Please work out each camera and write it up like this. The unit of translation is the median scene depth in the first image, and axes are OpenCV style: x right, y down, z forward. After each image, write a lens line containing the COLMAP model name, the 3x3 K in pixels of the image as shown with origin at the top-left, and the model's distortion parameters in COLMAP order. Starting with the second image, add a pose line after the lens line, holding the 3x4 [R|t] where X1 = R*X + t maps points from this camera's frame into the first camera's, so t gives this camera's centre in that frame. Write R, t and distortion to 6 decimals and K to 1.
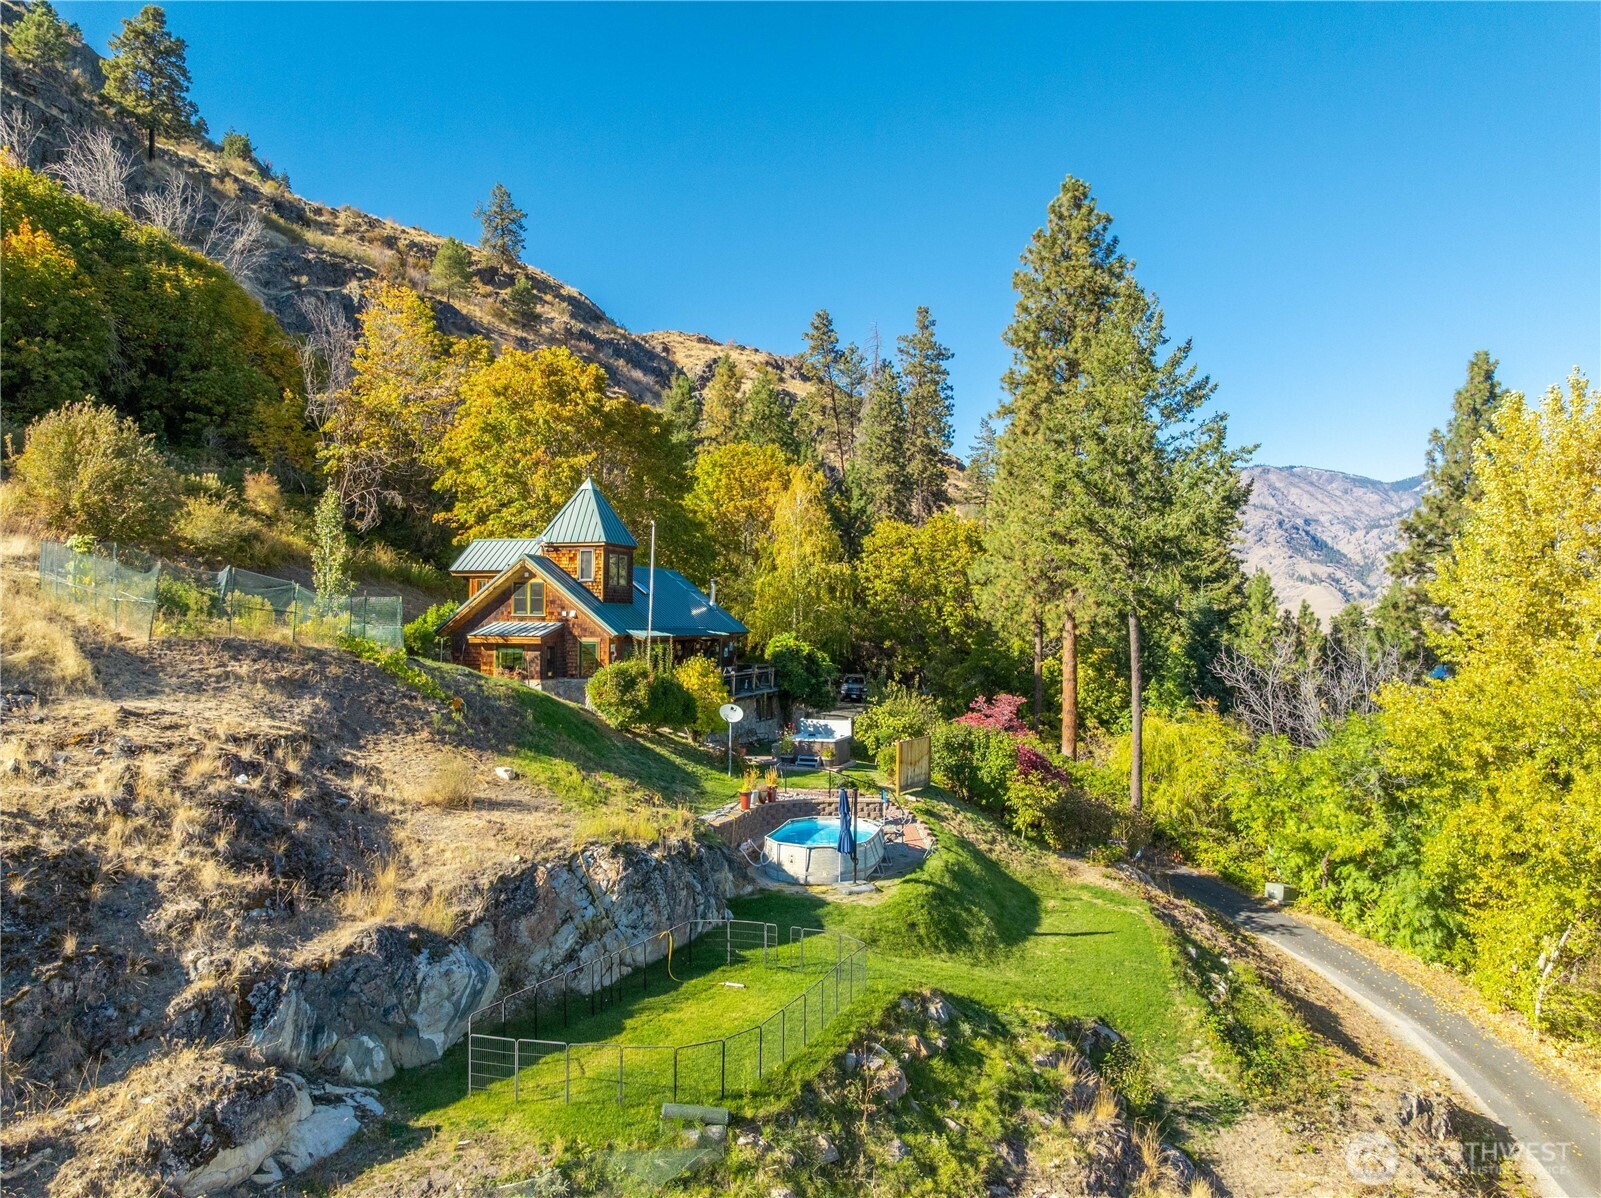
lens RADIAL K [[1133.4, 0, 808.0], [0, 1133.4, 602.0], [0, 0, 1]] dist [-0.036019, 0.001249]
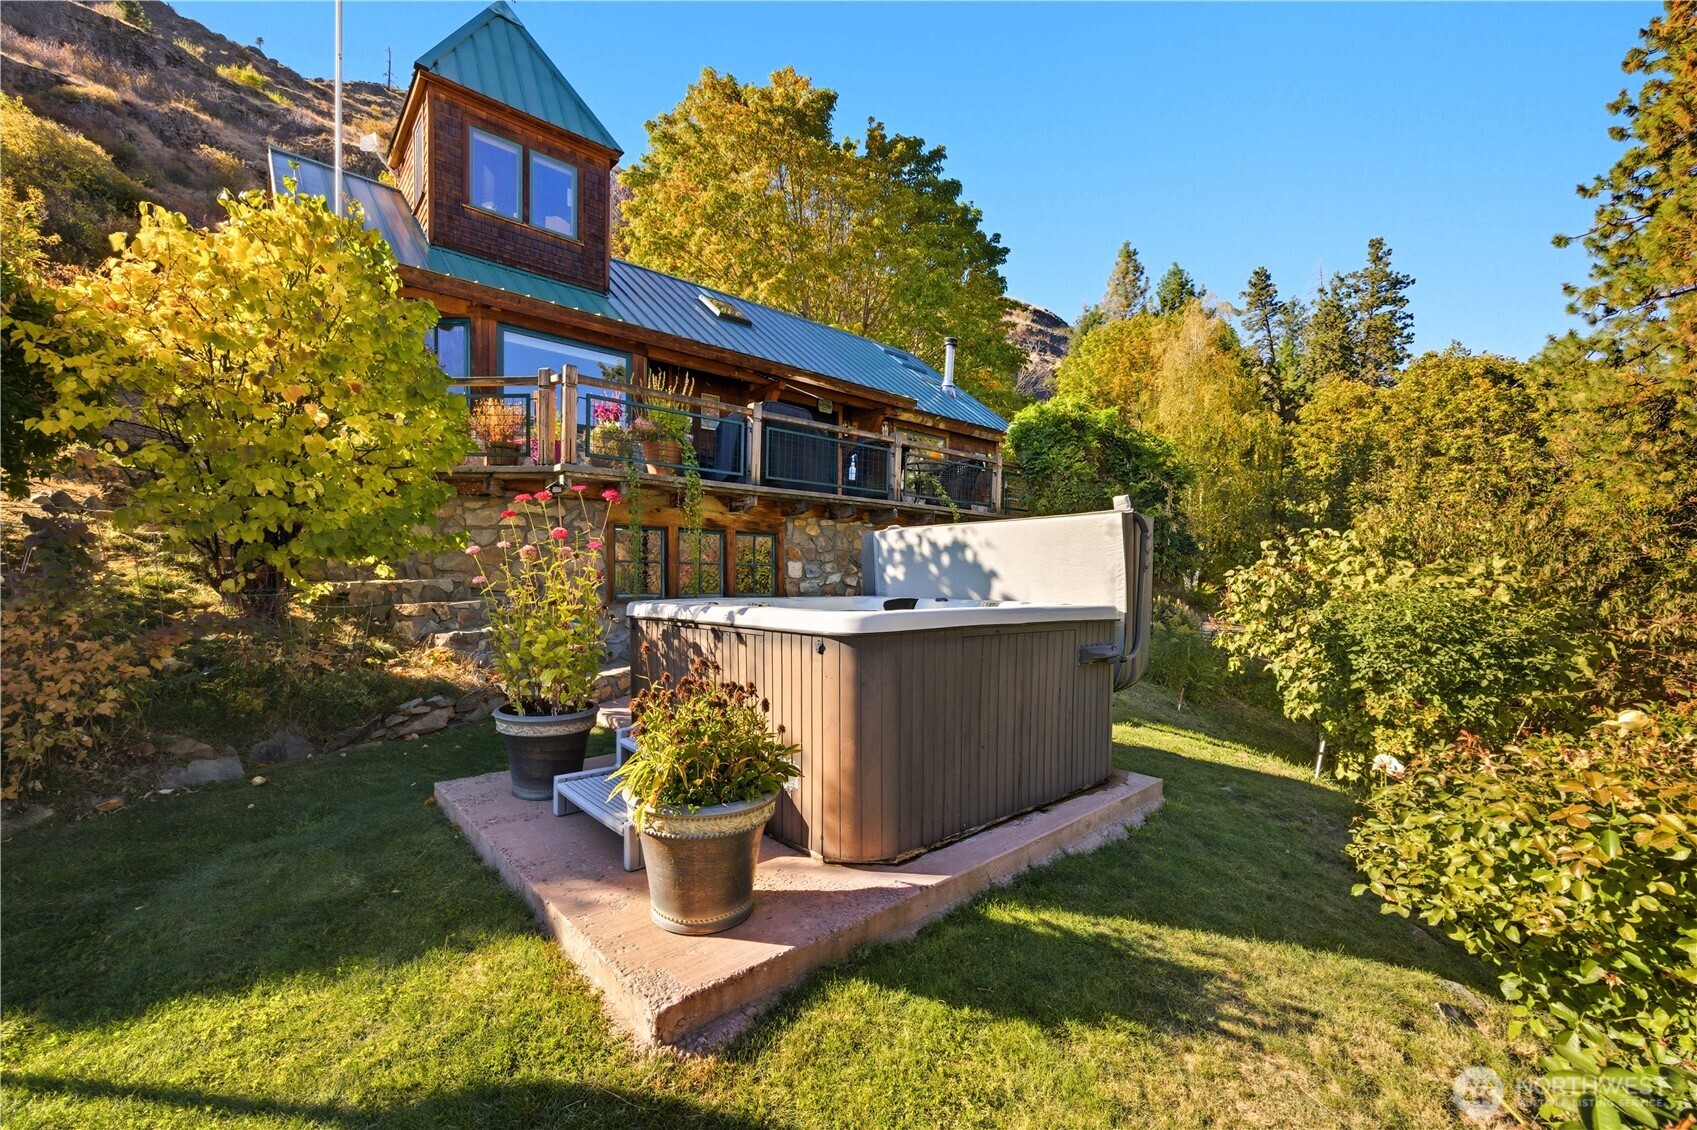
lens RADIAL K [[678.7, 0, 843.5], [0, 678.7, 583.1], [0, 0, 1]] dist [-0.010982, 0.000266]
pose [[0.851230, 0.004567, -0.524772, 0.044492], [0.007915, 0.999737, 0.021540, 0.093351], [0.524732, -0.022489, 0.850970, 0.762434]]
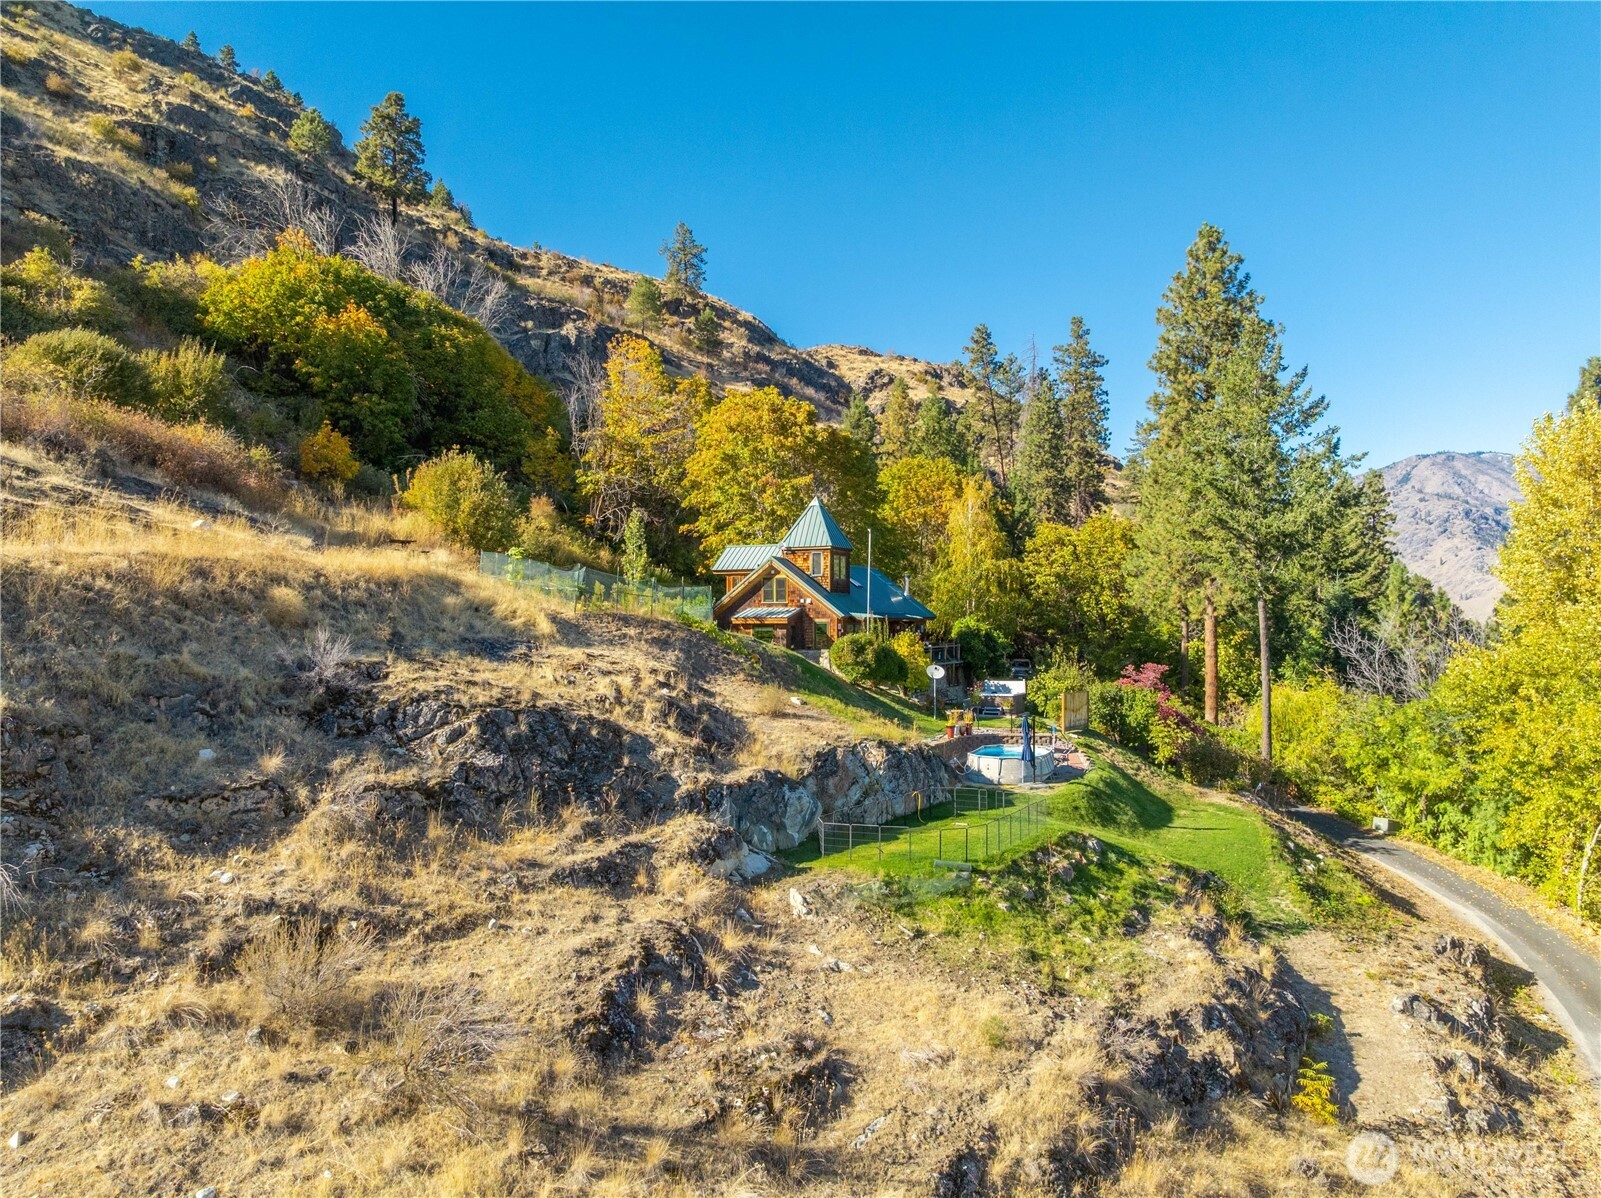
lens RADIAL K [[1133.4, 0, 800.8], [0, 1133.4, 607.4], [0, 0, 1]] dist [-0.036019, 0.001249]
pose [[0.989743, -0.012689, -0.142295, -0.025265], [0.013053, 0.999913, 0.001630, 0.013218], [0.142262, -0.003471, 0.989823, -0.256475]]
